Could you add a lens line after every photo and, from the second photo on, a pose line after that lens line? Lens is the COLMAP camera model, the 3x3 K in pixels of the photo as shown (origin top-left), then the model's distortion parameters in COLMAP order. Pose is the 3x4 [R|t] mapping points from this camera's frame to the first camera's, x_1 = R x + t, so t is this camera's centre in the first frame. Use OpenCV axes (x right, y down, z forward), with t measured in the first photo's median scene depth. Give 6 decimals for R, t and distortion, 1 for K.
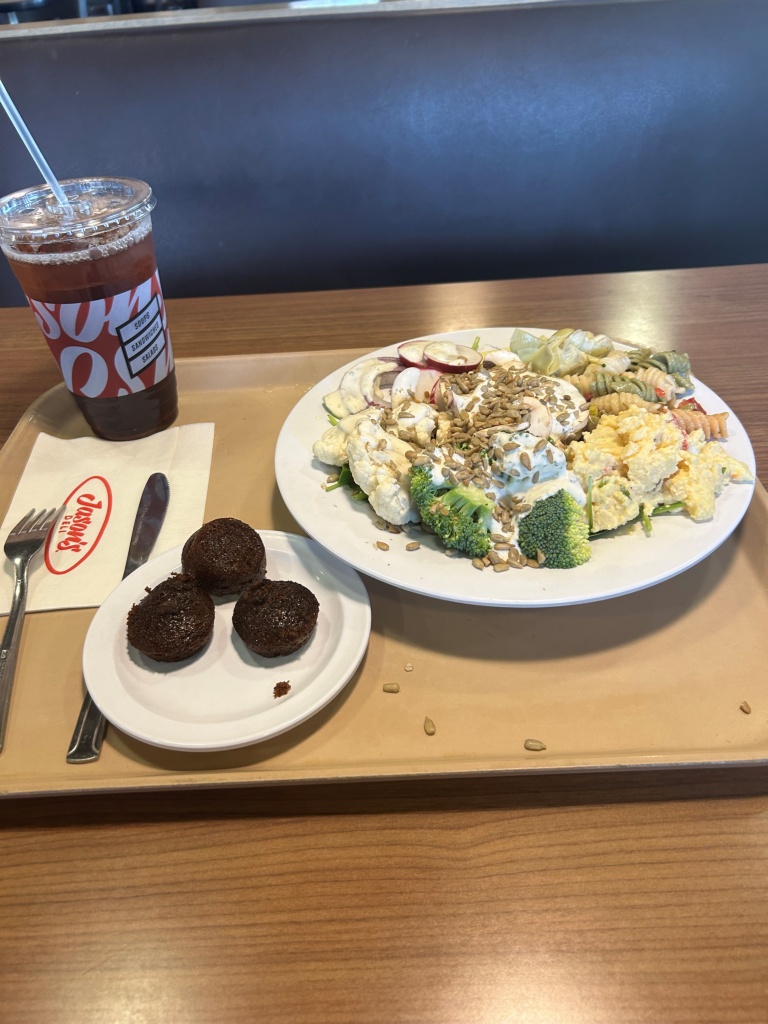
lens RADIAL K [[779.0, 0, 379.3], [0, 779.0, 508.0], [0, 0, 1]] dist [0.065513, -0.054561]
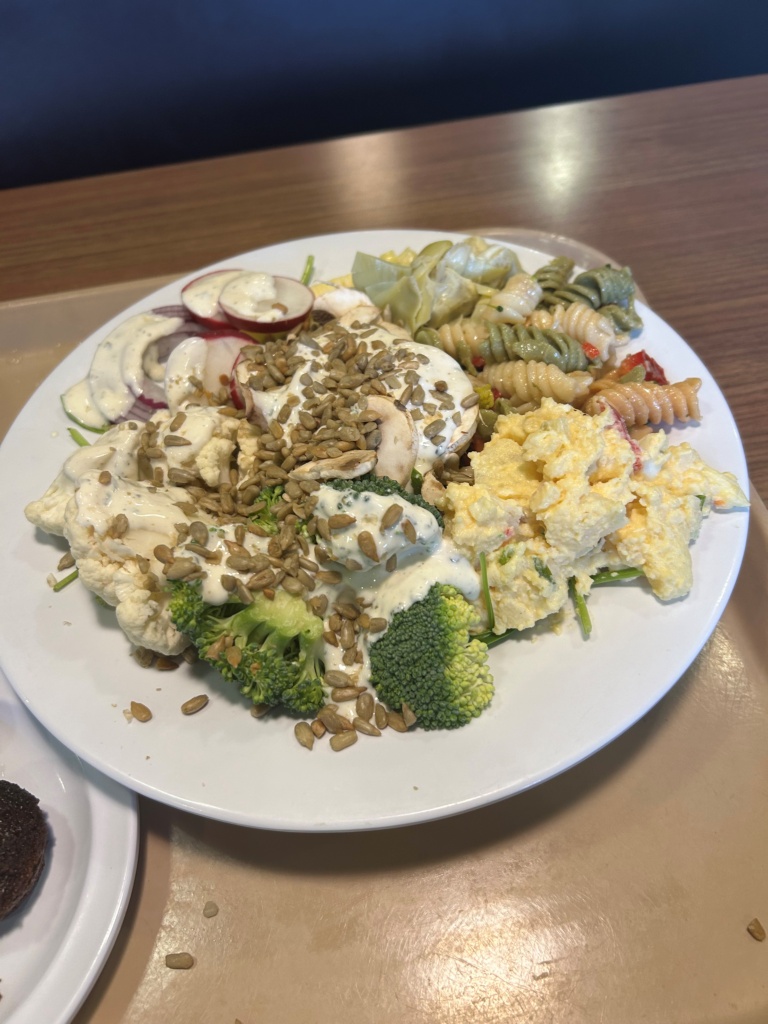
lens RADIAL K [[779.0, 0, 386.8], [0, 779.0, 515.5], [0, 0, 1]] dist [0.065513, -0.054561]
pose [[0.989890, -0.124297, 0.068327, 0.151395], [0.107353, 0.971392, 0.211835, -0.181833], [-0.092703, -0.202358, 0.974914, 0.417976]]
